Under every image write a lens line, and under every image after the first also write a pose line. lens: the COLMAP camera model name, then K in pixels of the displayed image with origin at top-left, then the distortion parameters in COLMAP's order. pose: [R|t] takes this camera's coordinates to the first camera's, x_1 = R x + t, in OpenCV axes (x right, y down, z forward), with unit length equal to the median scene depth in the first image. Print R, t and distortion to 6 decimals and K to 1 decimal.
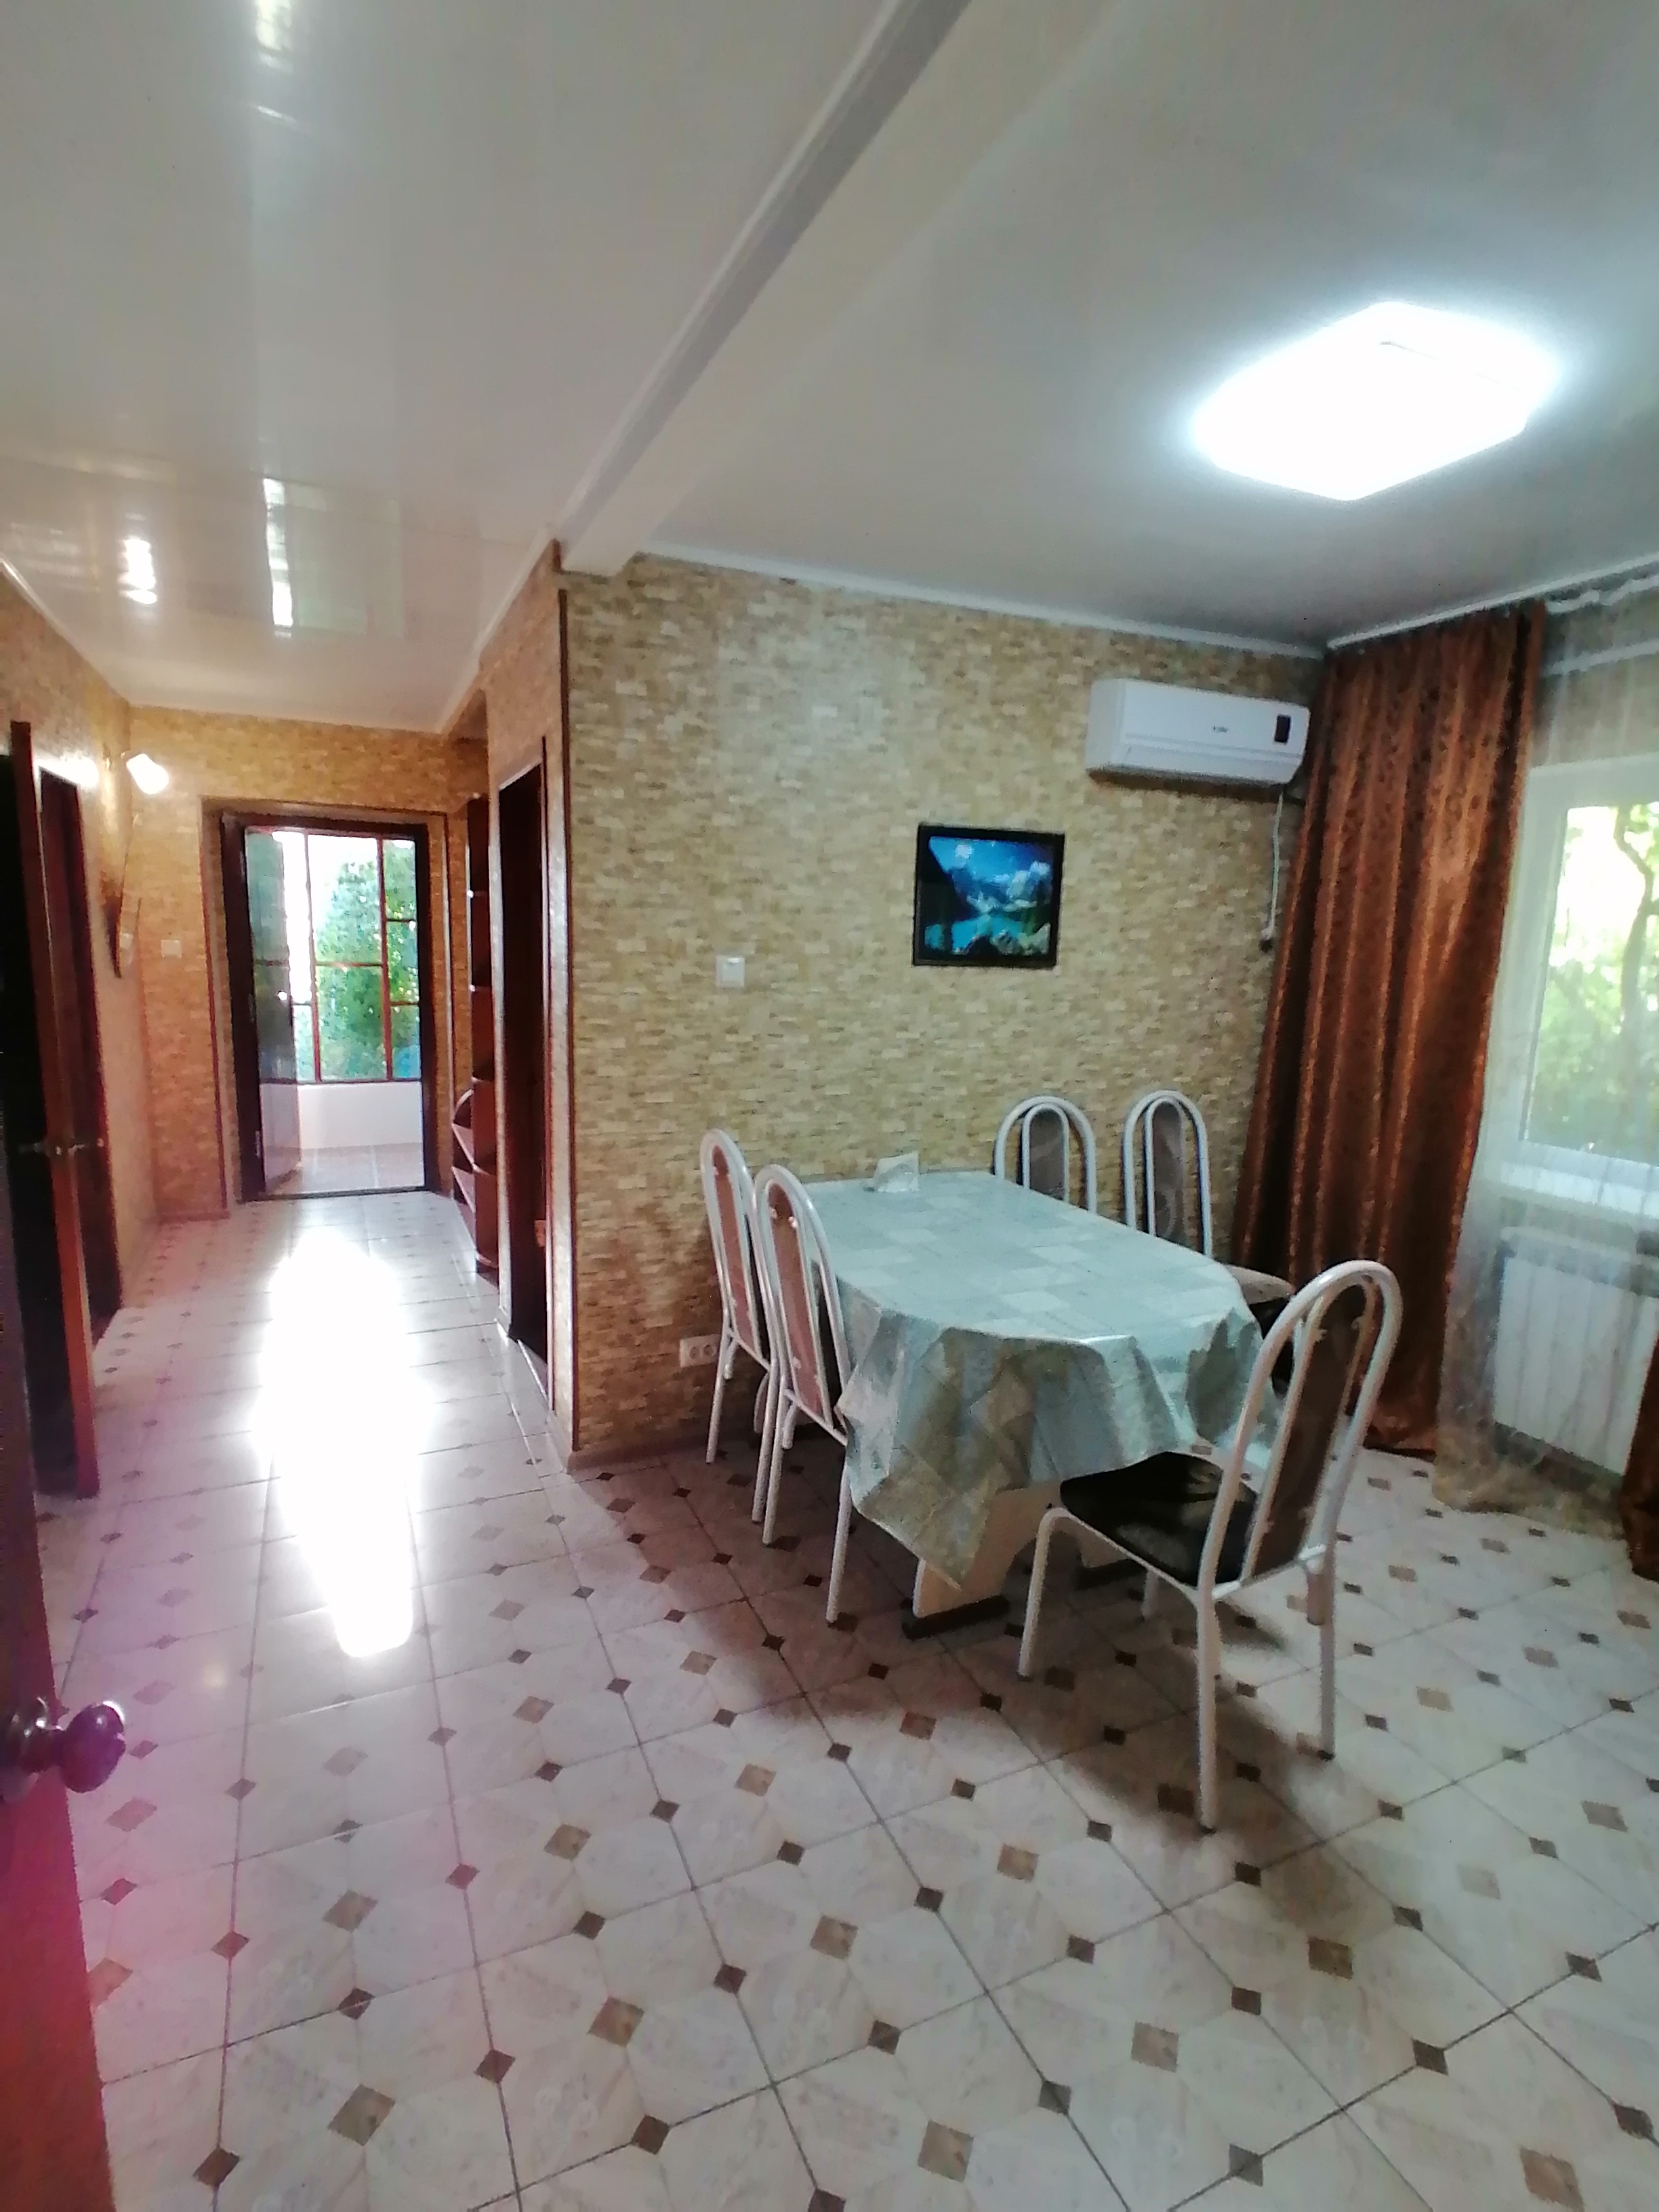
lens RADIAL K [[1093.5, 0, 829.5], [0, 1093.5, 1106.0], [0, 0, 1]] dist [-0.001670, -0.000811]
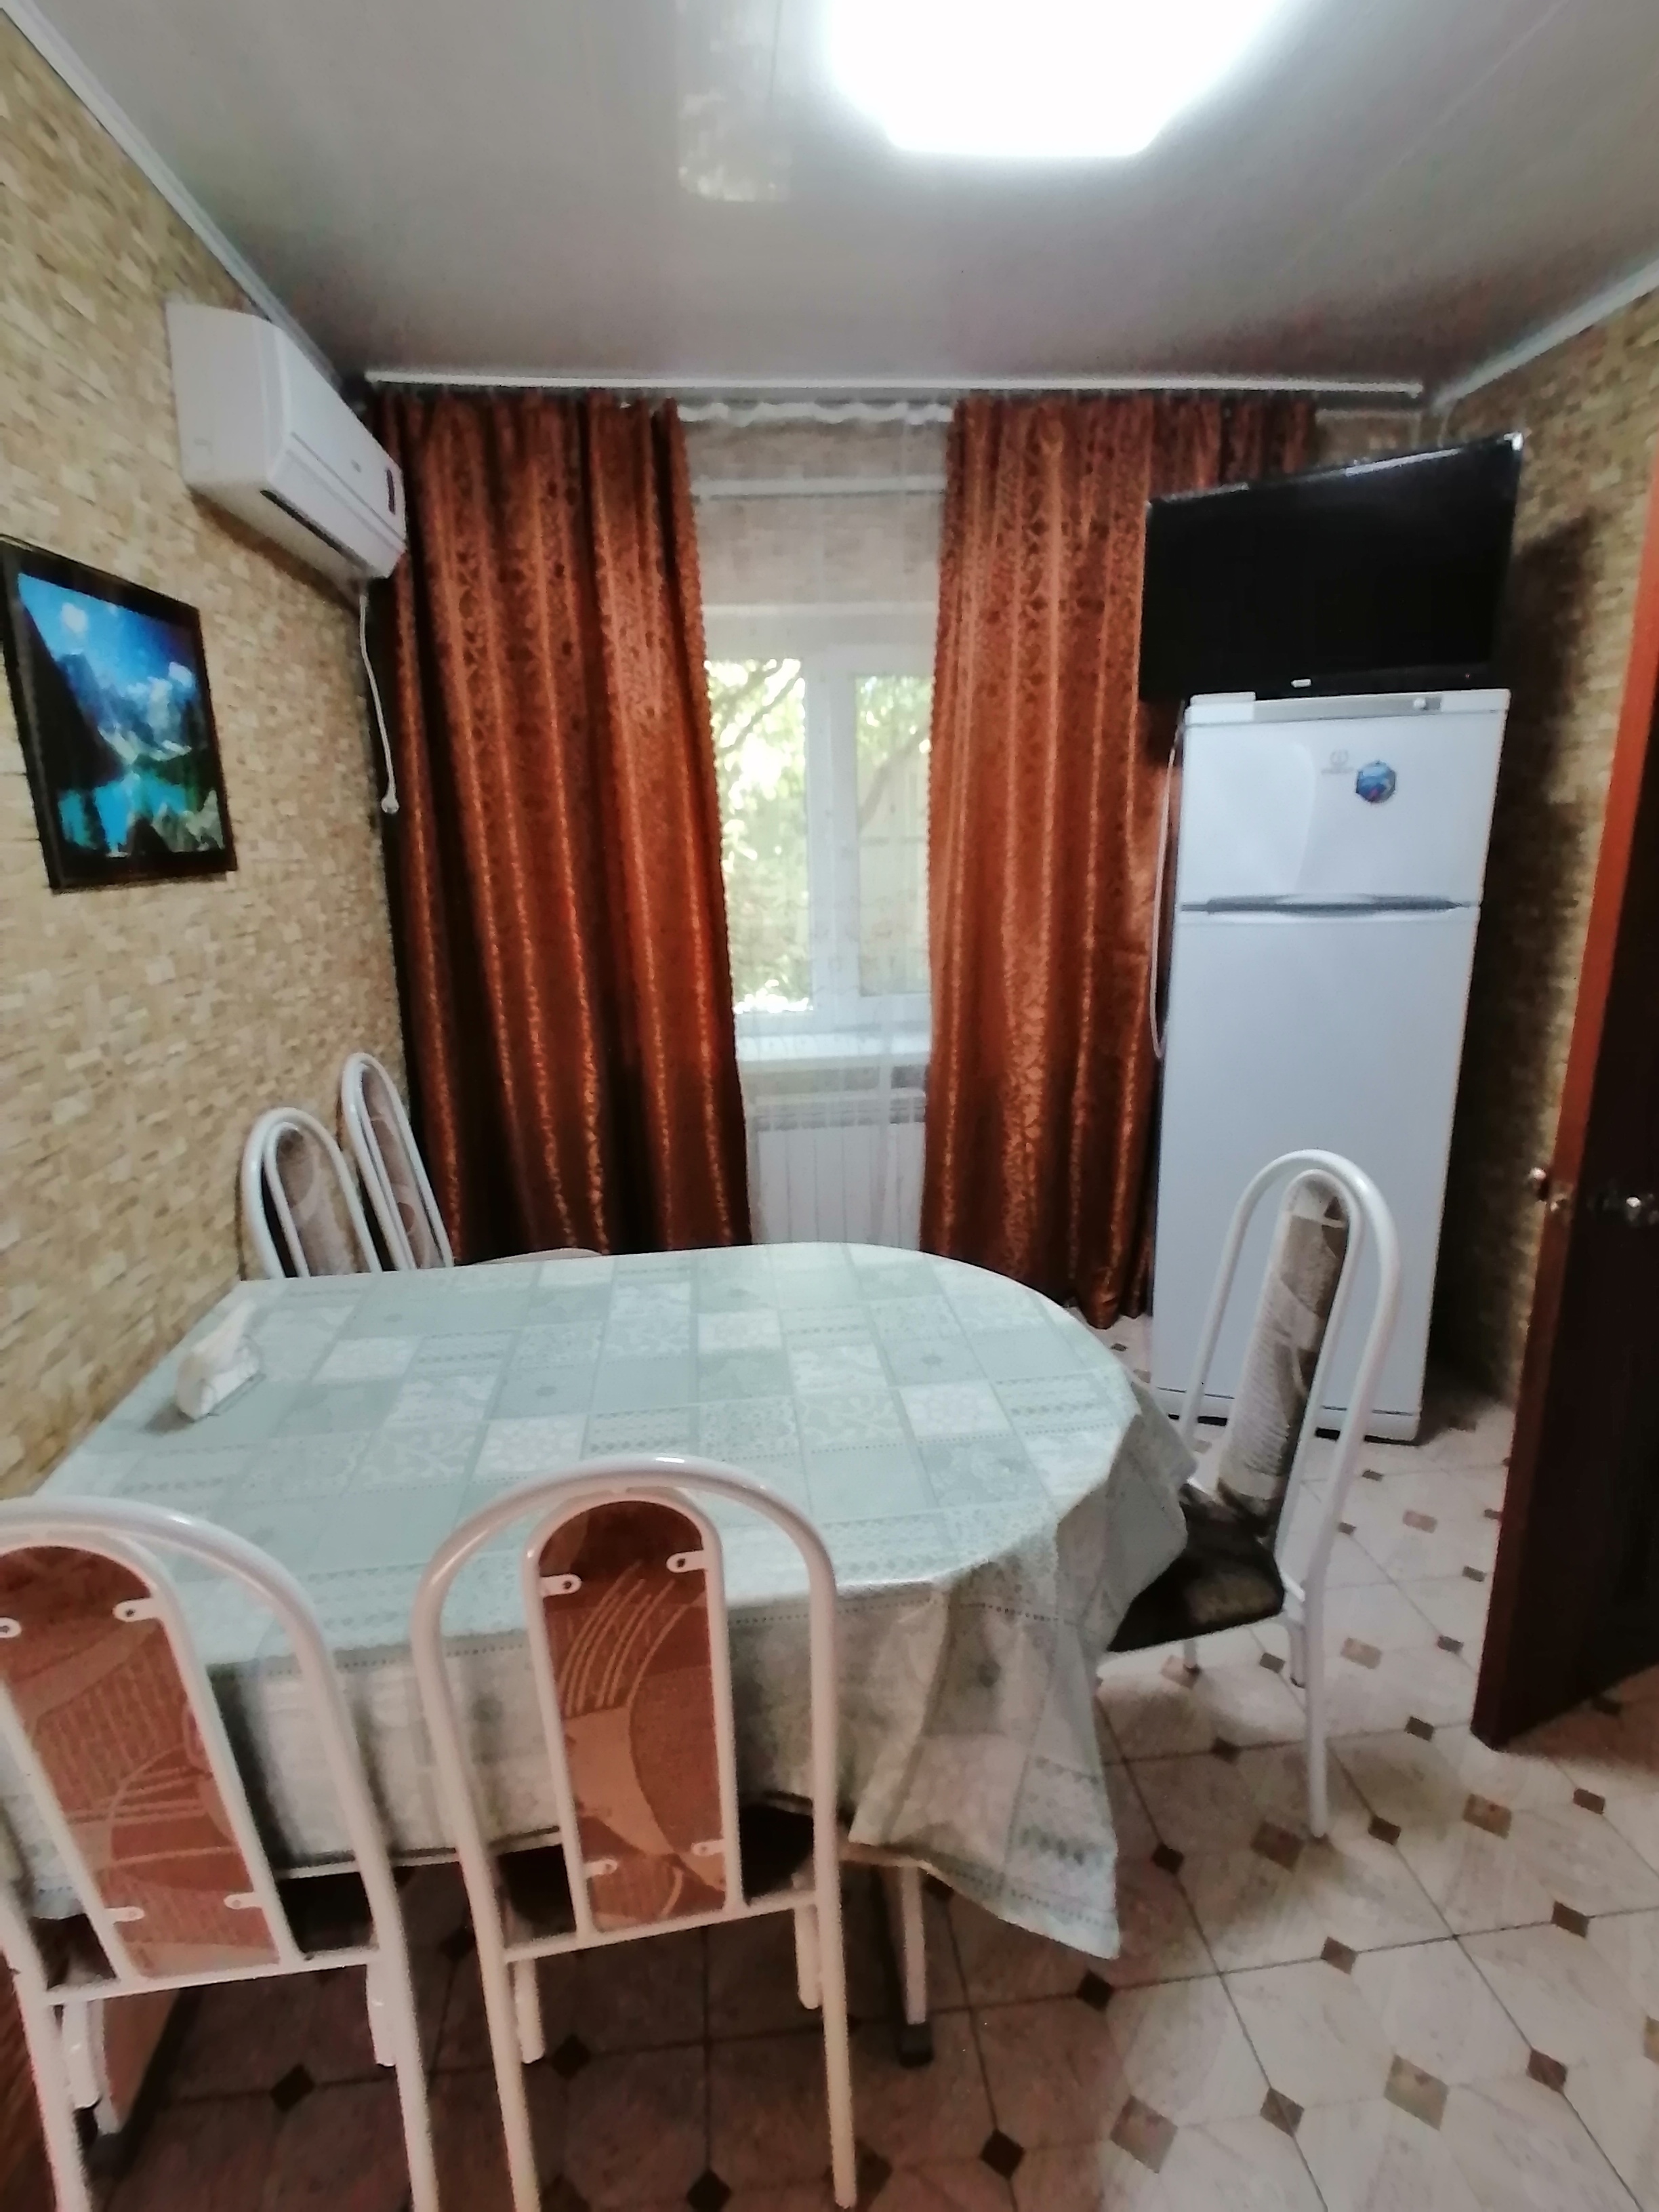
lens RADIAL K [[1127.3, 0, 829.5], [0, 1127.3, 1106.0], [0, 0, 1]] dist [0.000432, -0.000116]
pose [[0.297460, -0.267929, 0.916369, -0.250131], [0.175428, 0.958812, 0.223393, -0.093545], [-0.938479, 0.094306, 0.332210, 0.580294]]
